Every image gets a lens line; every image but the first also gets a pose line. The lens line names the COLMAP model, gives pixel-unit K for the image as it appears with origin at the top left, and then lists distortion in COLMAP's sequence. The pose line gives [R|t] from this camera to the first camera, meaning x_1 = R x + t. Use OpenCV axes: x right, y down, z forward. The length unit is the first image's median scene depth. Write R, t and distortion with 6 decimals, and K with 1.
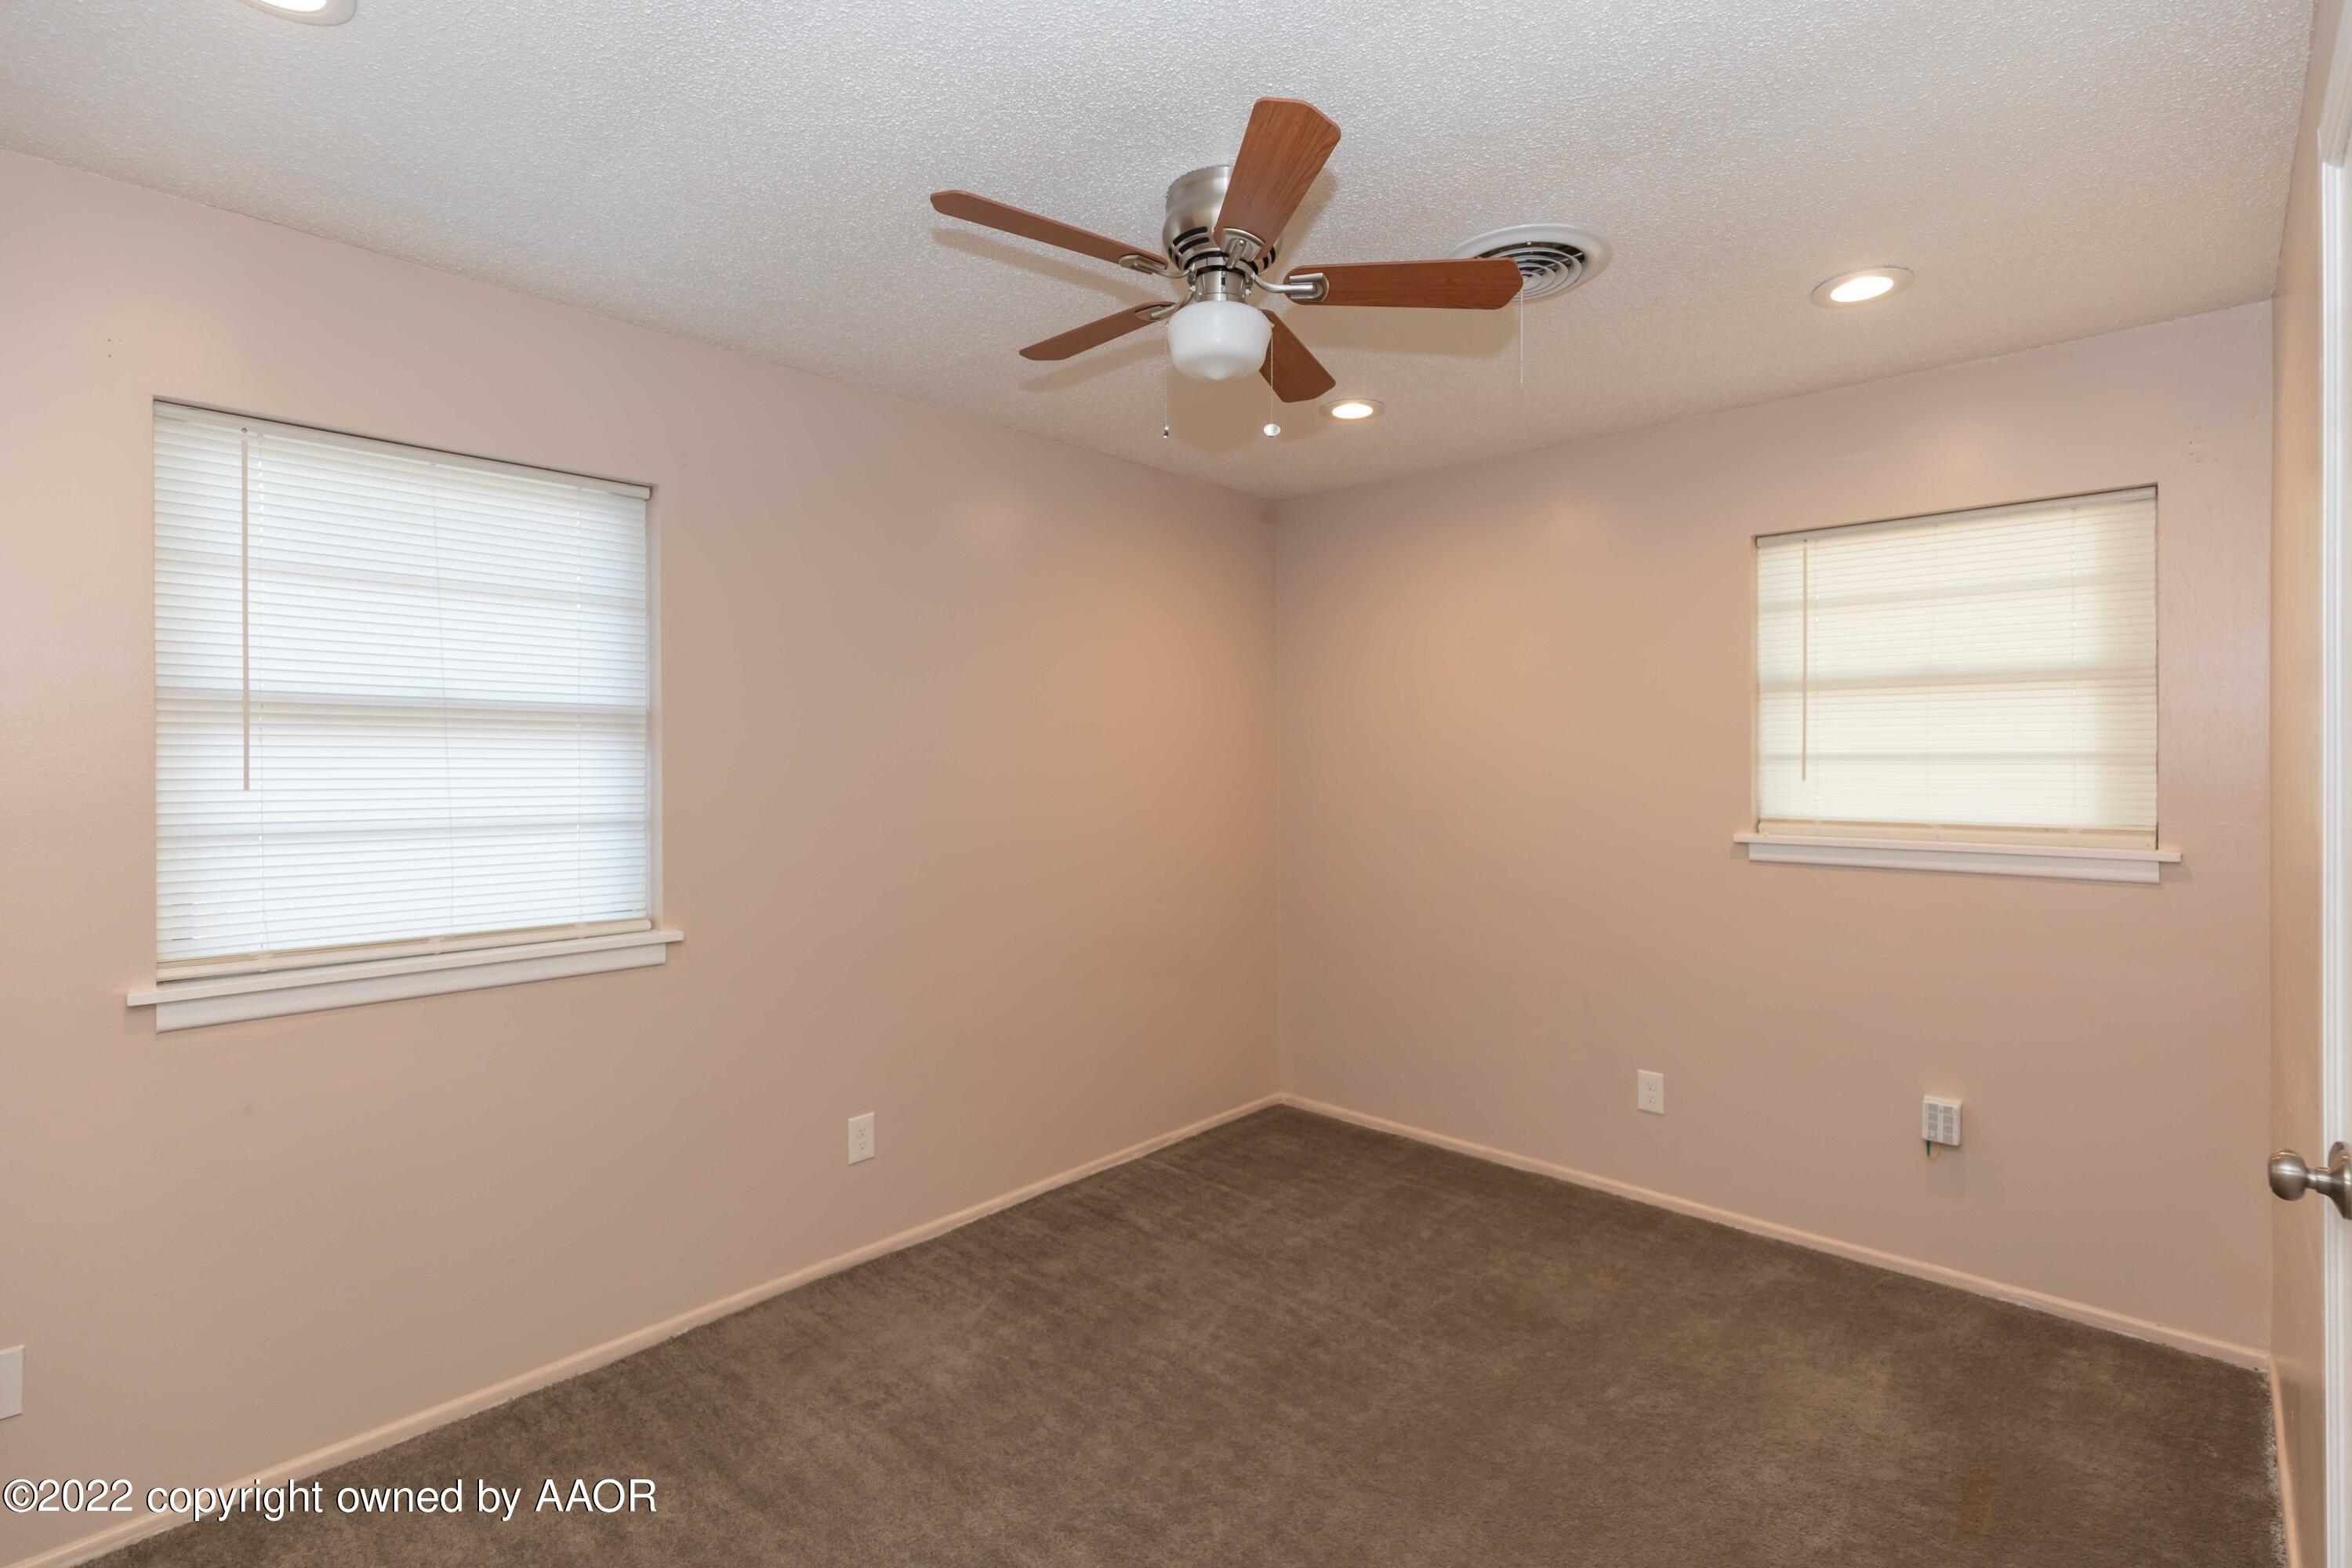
lens RADIAL K [[1061.4, 0, 1165.5], [0, 1061.4, 777.8], [0, 0, 1]] dist [0.004047, -0.000782]
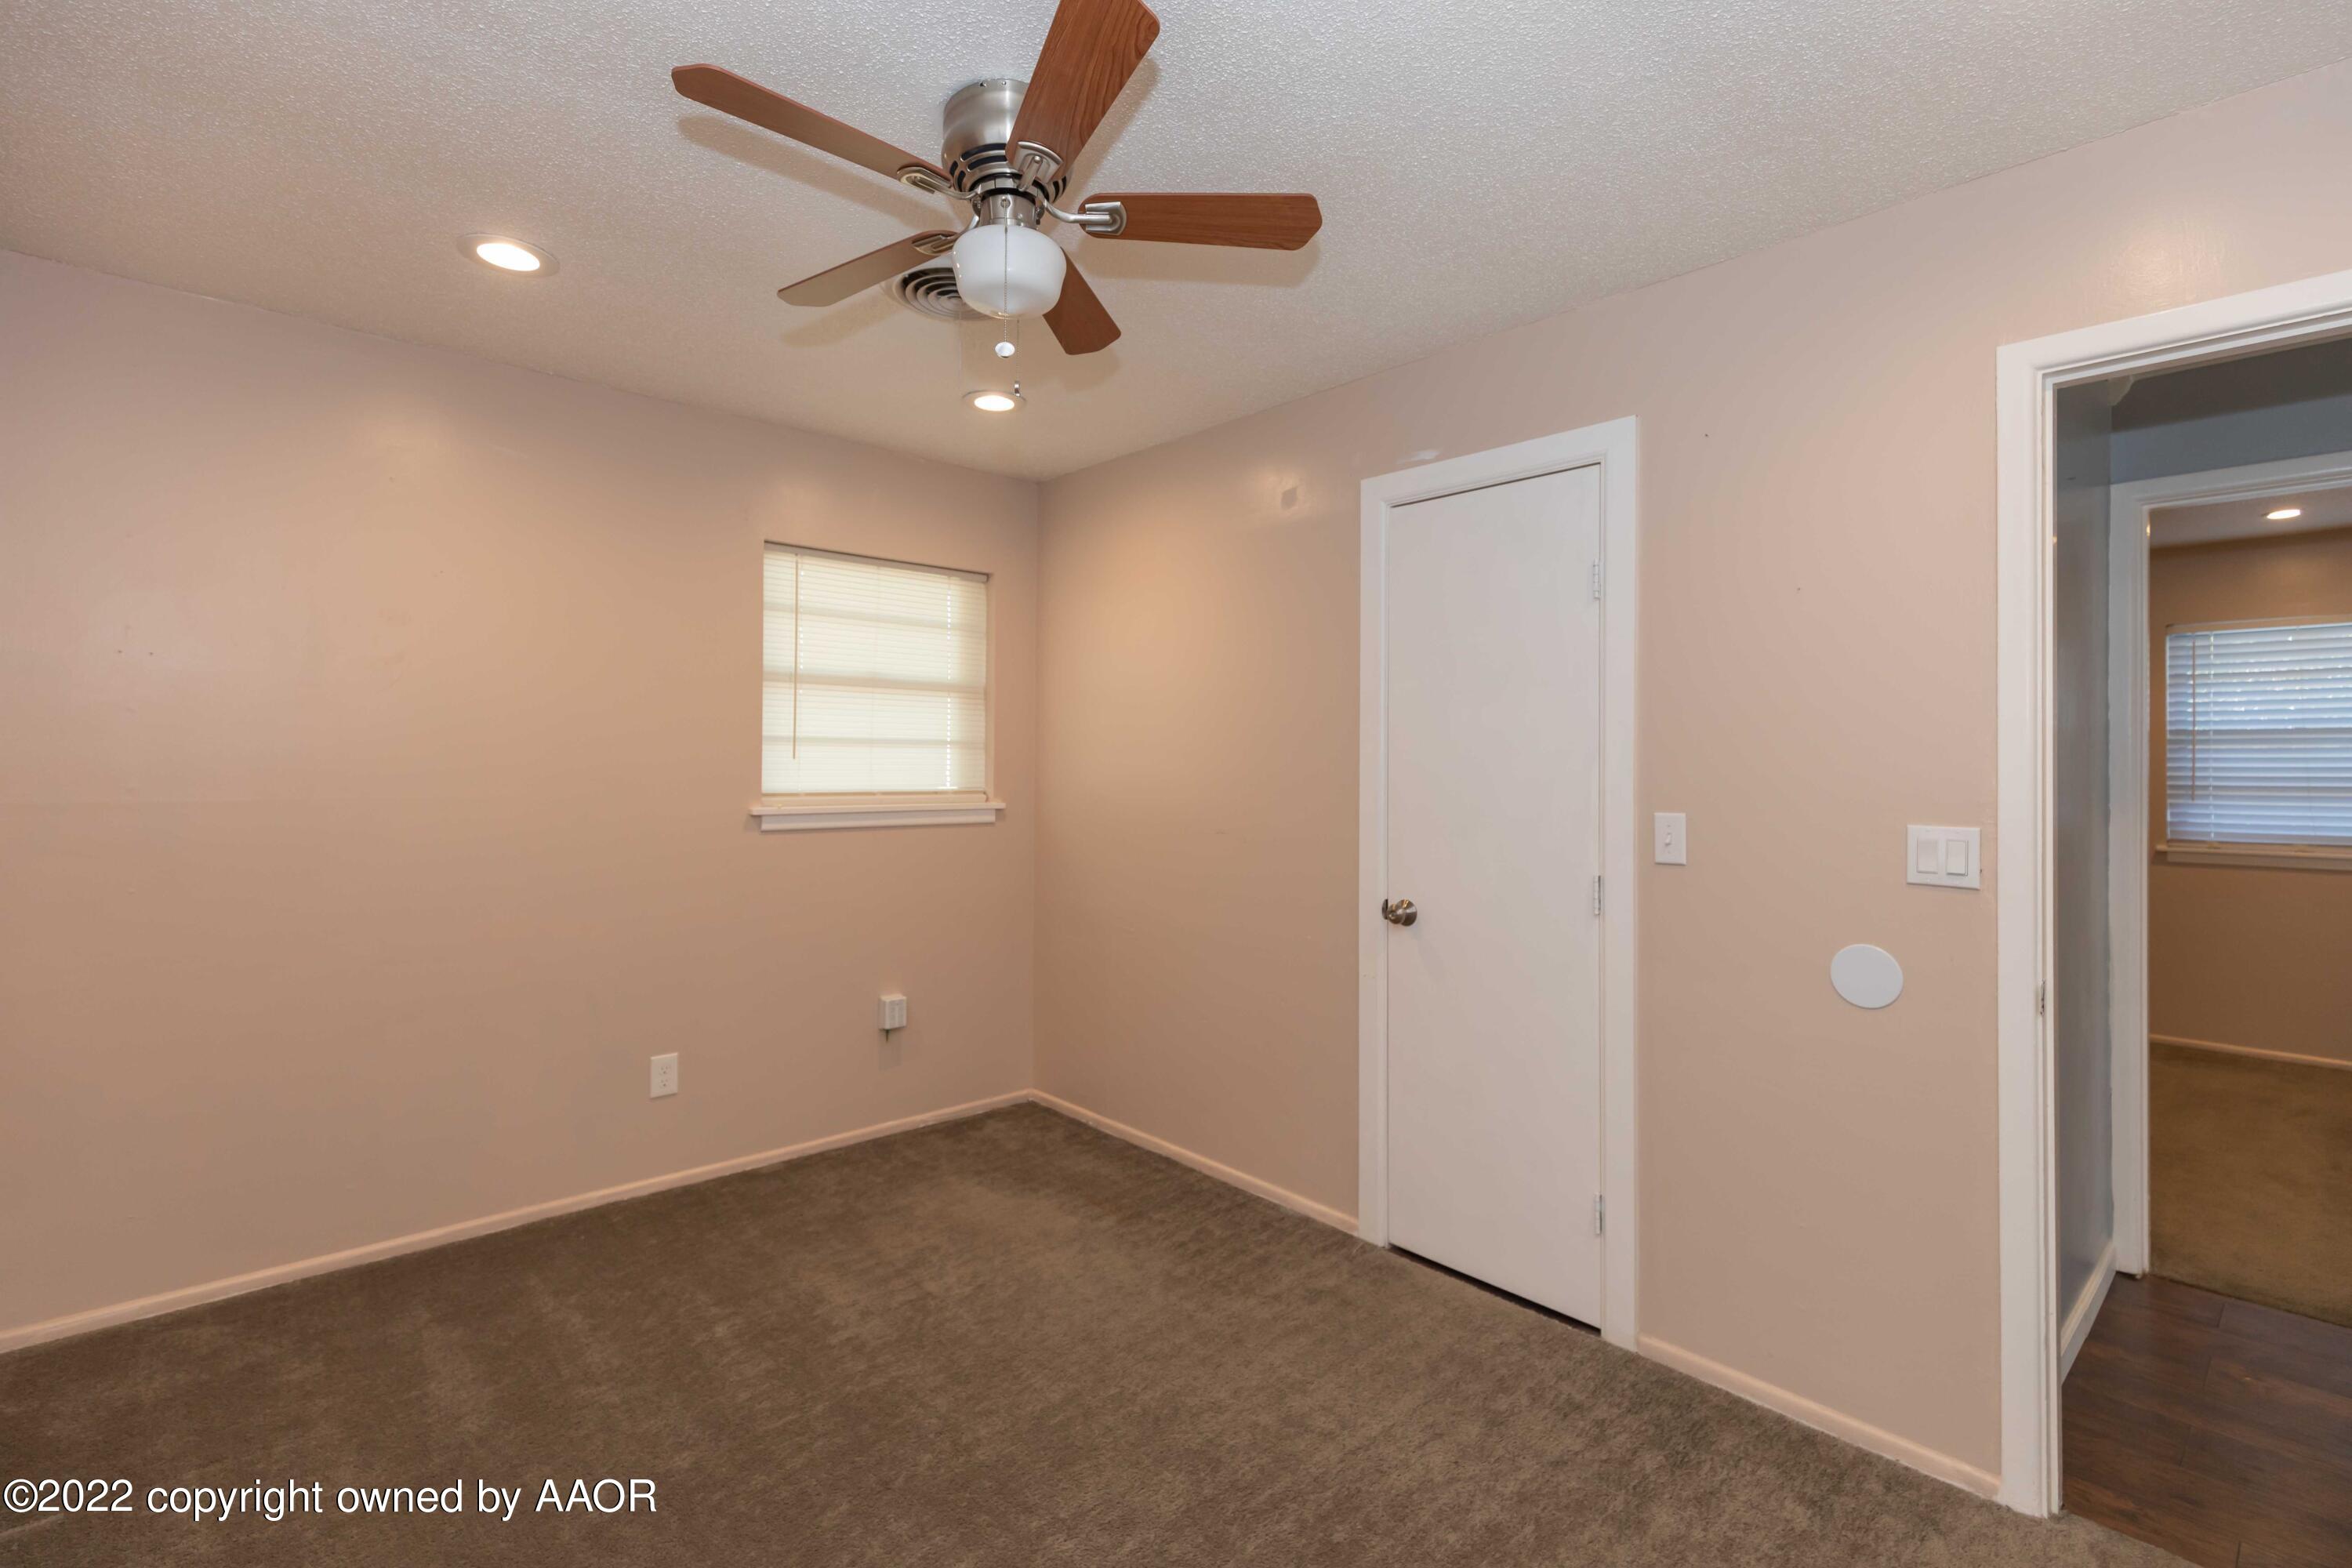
lens RADIAL K [[1072.6, 0, 1166.0], [0, 1072.6, 772.0], [0, 0, 1]] dist [0.002554, -0.000032]
pose [[0.080913, -0.004900, 0.996709, -0.634362], [0.002164, 0.999986, 0.004740, 0.014135], [-0.996719, 0.001773, 0.080922, 0.585112]]
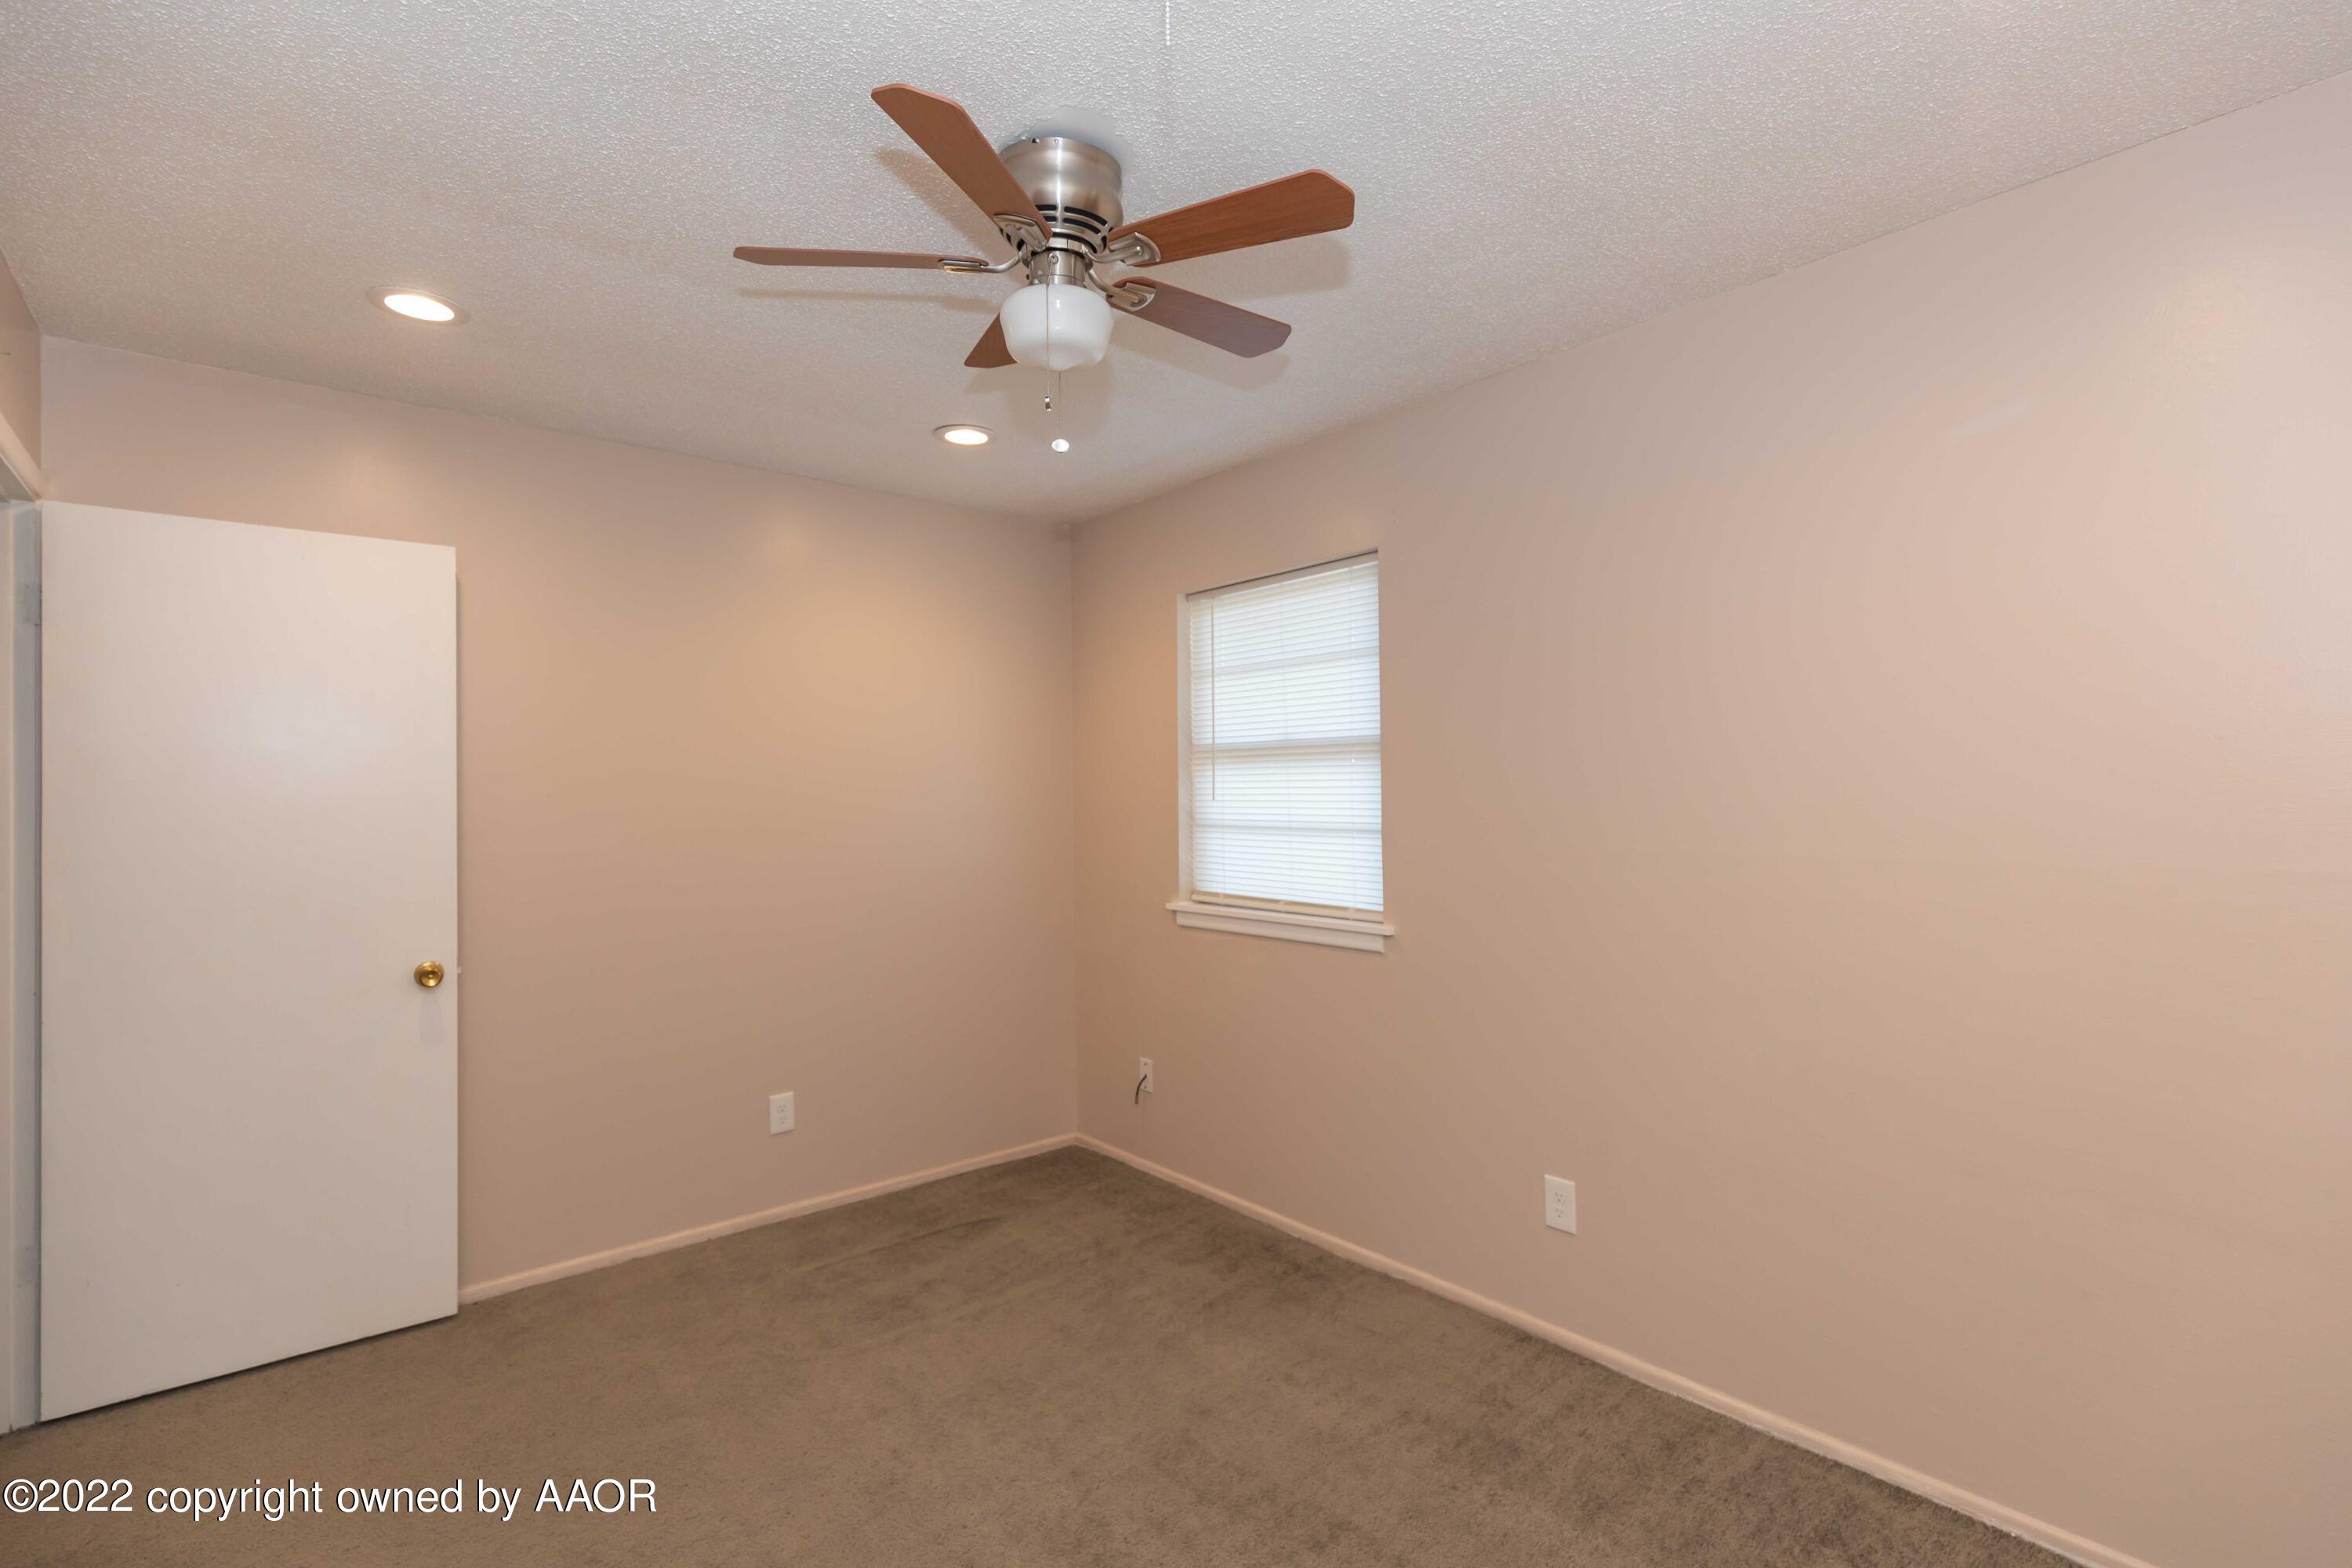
lens RADIAL K [[1061.4, 0, 1165.5], [0, 1061.4, 777.8], [0, 0, 1]] dist [0.004047, -0.000782]
pose [[-0.103123, -0.006029, -0.994650, 0.707931], [0.003367, 0.999974, -0.006410, -0.011642], [0.994663, -0.004010, -0.103100, 0.865093]]
